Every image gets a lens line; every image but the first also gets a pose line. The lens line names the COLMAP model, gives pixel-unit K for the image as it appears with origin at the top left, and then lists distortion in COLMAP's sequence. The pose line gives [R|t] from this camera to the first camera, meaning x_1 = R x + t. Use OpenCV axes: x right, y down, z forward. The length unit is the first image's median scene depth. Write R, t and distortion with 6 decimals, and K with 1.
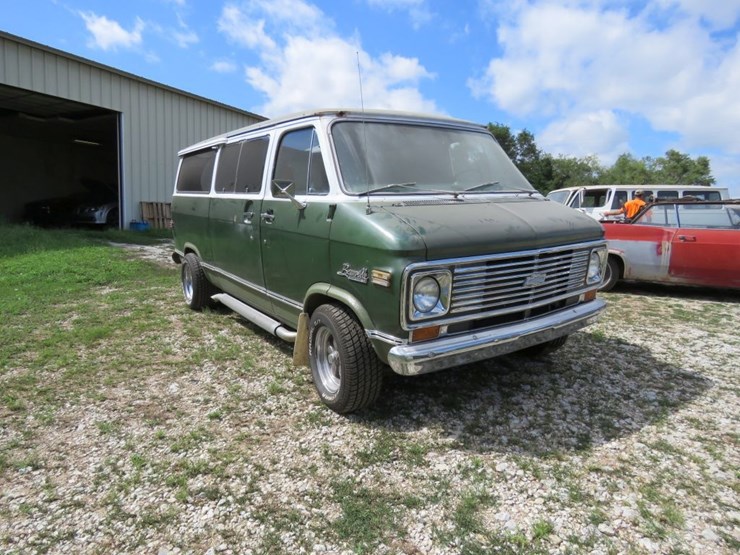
lens RADIAL K [[467.9, 0, 374.7], [0, 467.9, 277.0], [0, 0, 1]] dist [0.001097, 0.003539]
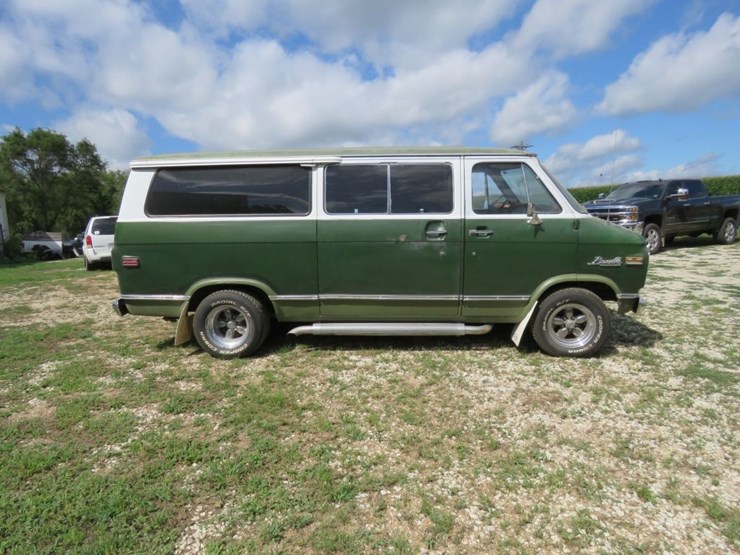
lens RADIAL K [[467.3, 0, 370.0], [0, 467.3, 277.5], [0, 0, 1]] dist [0.002227, -0.004215]
pose [[0.626086, -0.128544, 0.769086, -1.543098], [0.149496, 0.987809, 0.043402, -0.125216], [-0.765289, 0.087802, 0.637671, 0.528099]]
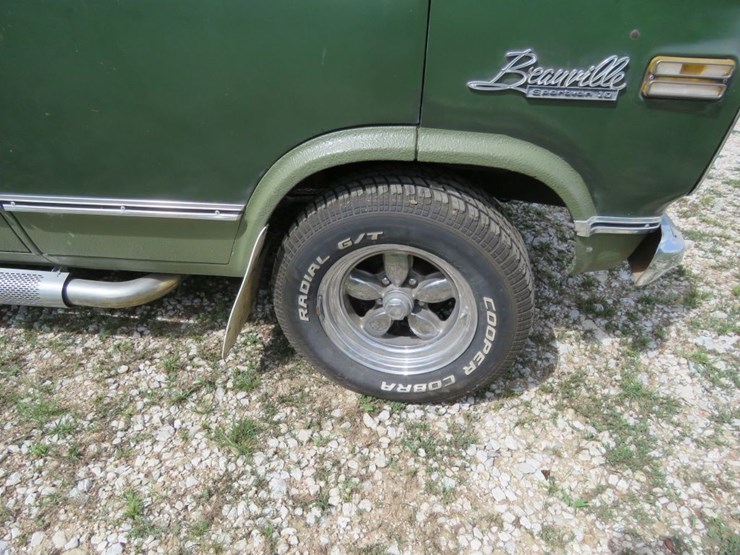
lens RADIAL K [[476.5, 0, 367.8], [0, 476.5, 278.6], [0, 0, 1]] dist [0.005210, -0.000504]
pose [[0.643288, -0.407017, 0.648474, -0.366808], [0.111540, 0.887772, 0.446565, -0.042366], [-0.757456, -0.214939, 0.616491, 0.745847]]
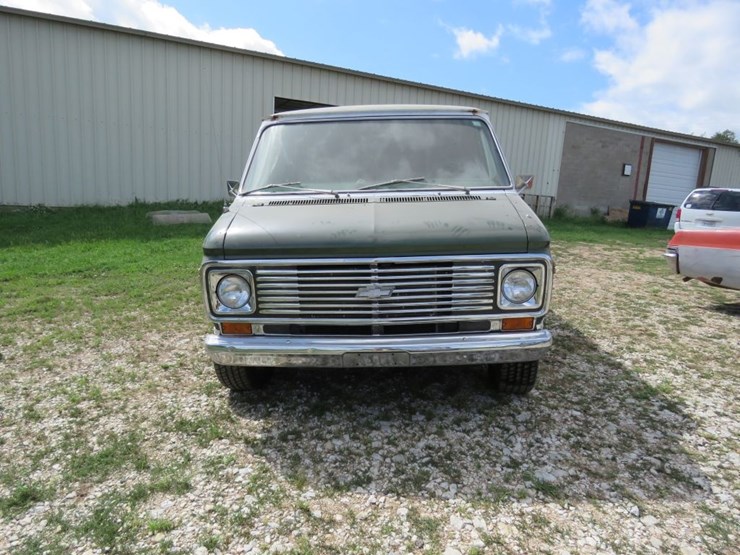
lens RADIAL K [[474.4, 0, 370.0], [0, 474.4, 277.5], [0, 0, 1]] dist [0.005394, 0.001686]
pose [[0.804200, 0.105389, -0.584941, 0.797904], [-0.090219, 0.994395, 0.055124, -0.065303], [0.587472, 0.008442, 0.809201, 0.258082]]
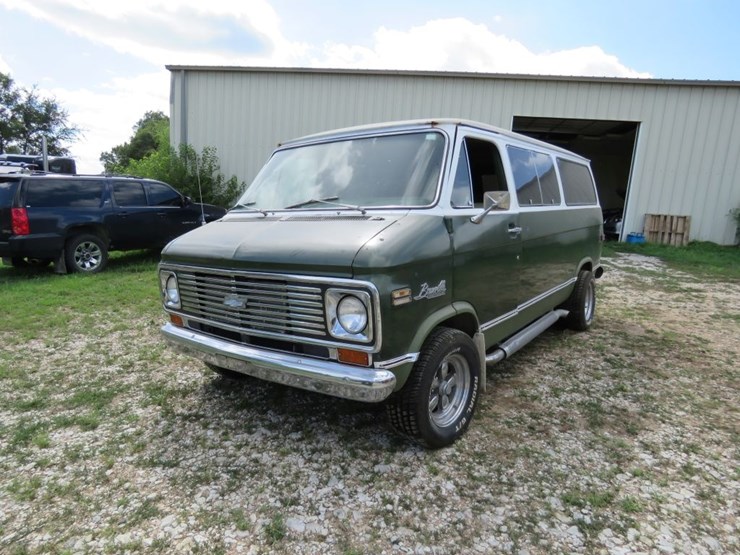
lens RADIAL K [[476.5, 0, 367.8], [0, 476.5, 278.6], [0, 0, 1]] dist [0.005210, -0.000504]
pose [[0.311265, 0.135394, -0.940629, 1.245367], [-0.155272, 0.983744, 0.090219, -0.159102], [0.937552, 0.117971, 0.327228, 0.870907]]
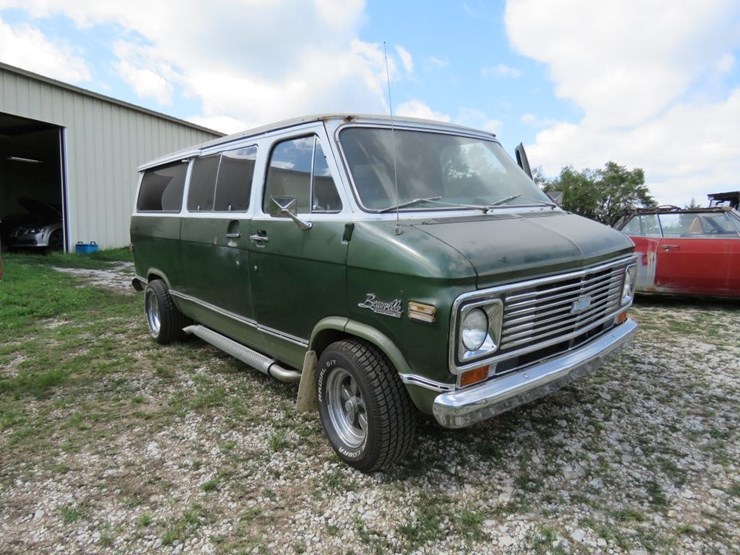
lens RADIAL K [[467.3, 0, 370.0], [0, 467.3, 277.5], [0, 0, 1]] dist [0.002227, -0.004215]
pose [[0.995763, -0.031507, 0.086393, -0.117947], [0.033919, 0.999071, -0.026592, -0.032075], [-0.085475, 0.029409, 0.995906, 0.148713]]
